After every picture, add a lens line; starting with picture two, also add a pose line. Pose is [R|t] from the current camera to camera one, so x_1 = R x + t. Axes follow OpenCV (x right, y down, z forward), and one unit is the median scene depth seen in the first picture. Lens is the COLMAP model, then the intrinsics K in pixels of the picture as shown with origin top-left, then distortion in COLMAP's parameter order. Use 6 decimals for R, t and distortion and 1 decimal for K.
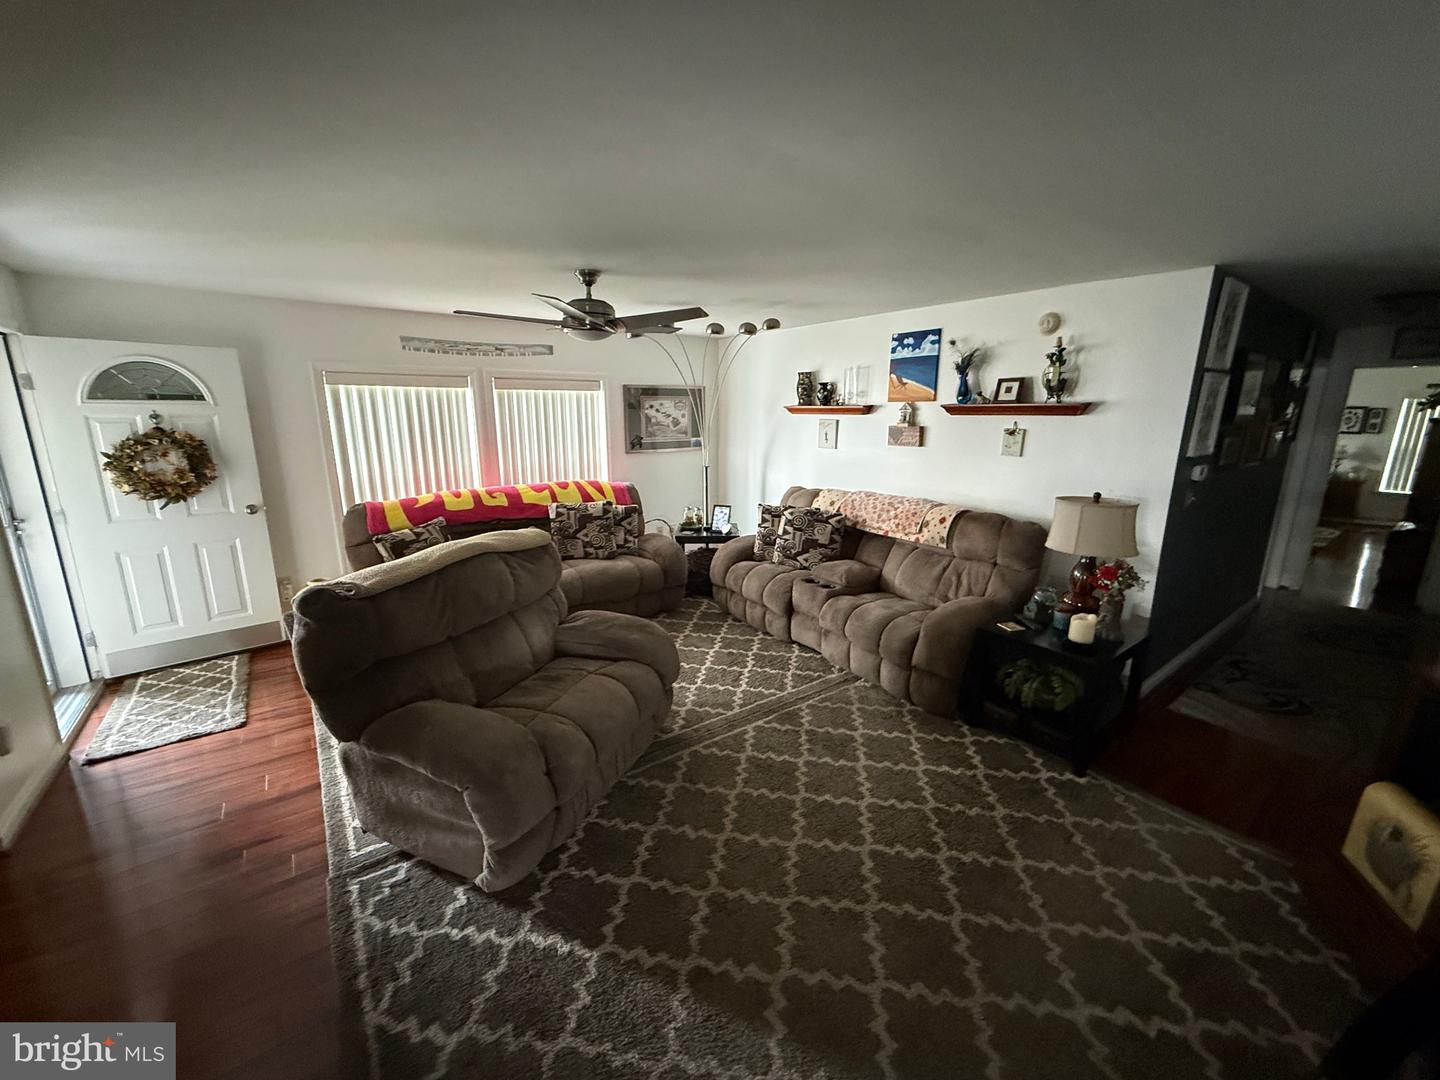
lens RADIAL K [[576.4, 0, 714.8], [0, 576.4, 537.9], [0, 0, 1]] dist [0.002113, -0.000264]
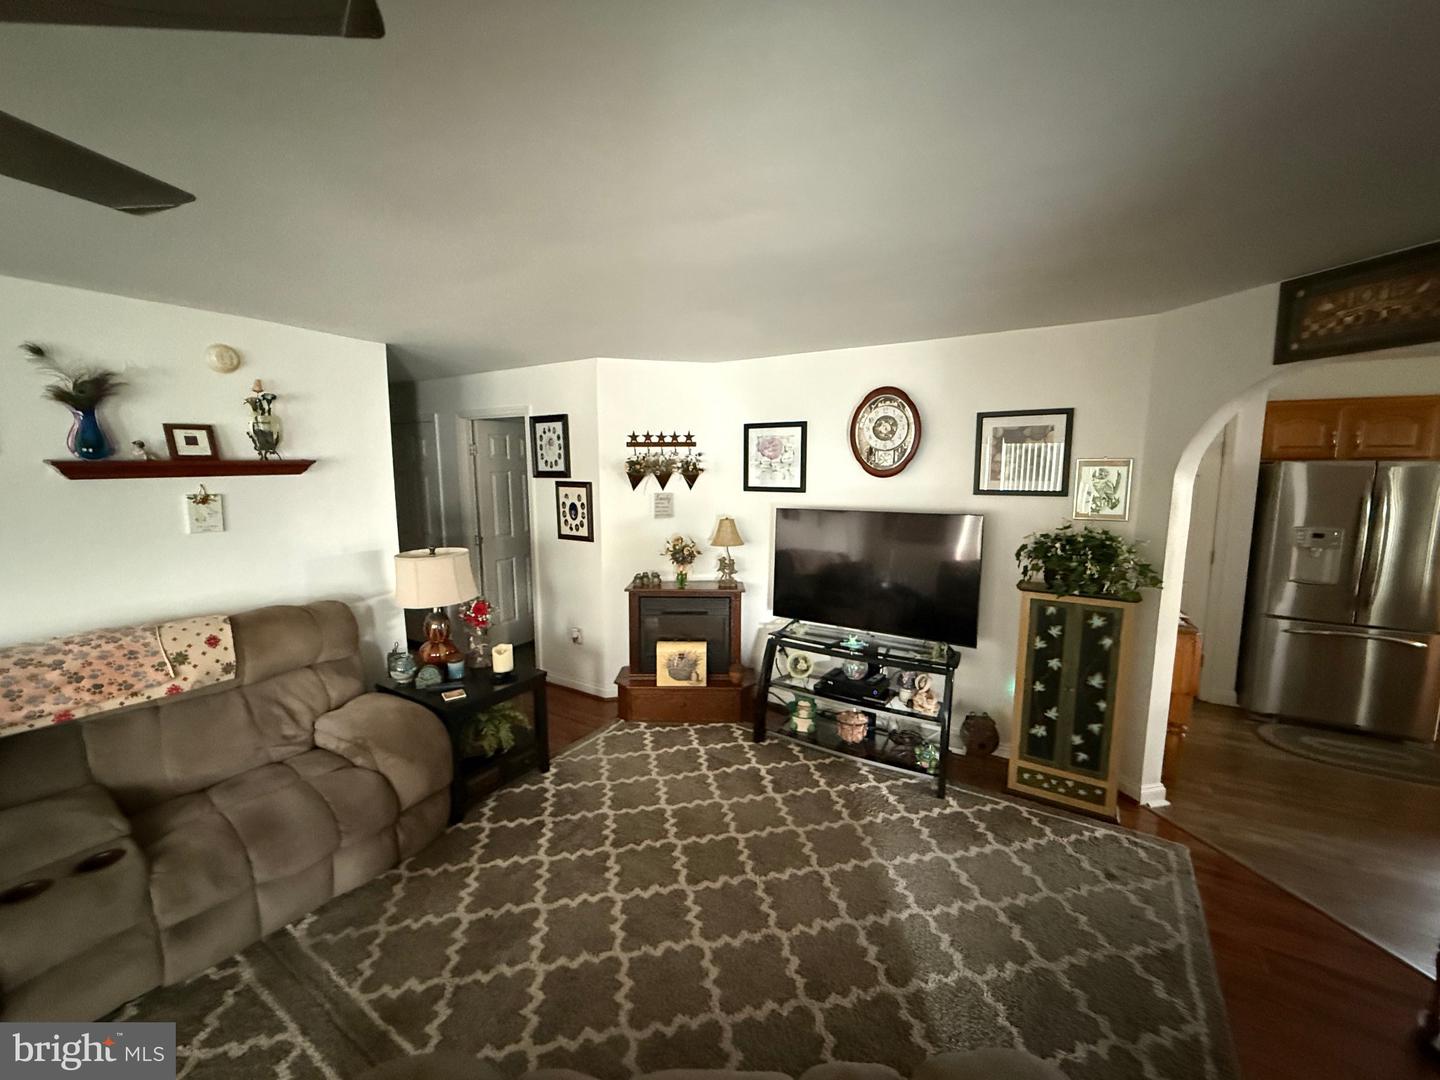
lens RADIAL K [[576.4, 0, 714.8], [0, 576.4, 537.9], [0, 0, 1]] dist [0.002113, -0.000264]
pose [[-0.363526, -0.122684, 0.923470, -0.394729], [0.204145, 0.956705, 0.207461, -0.164806], [-0.908941, 0.263939, -0.322742, 0.702166]]
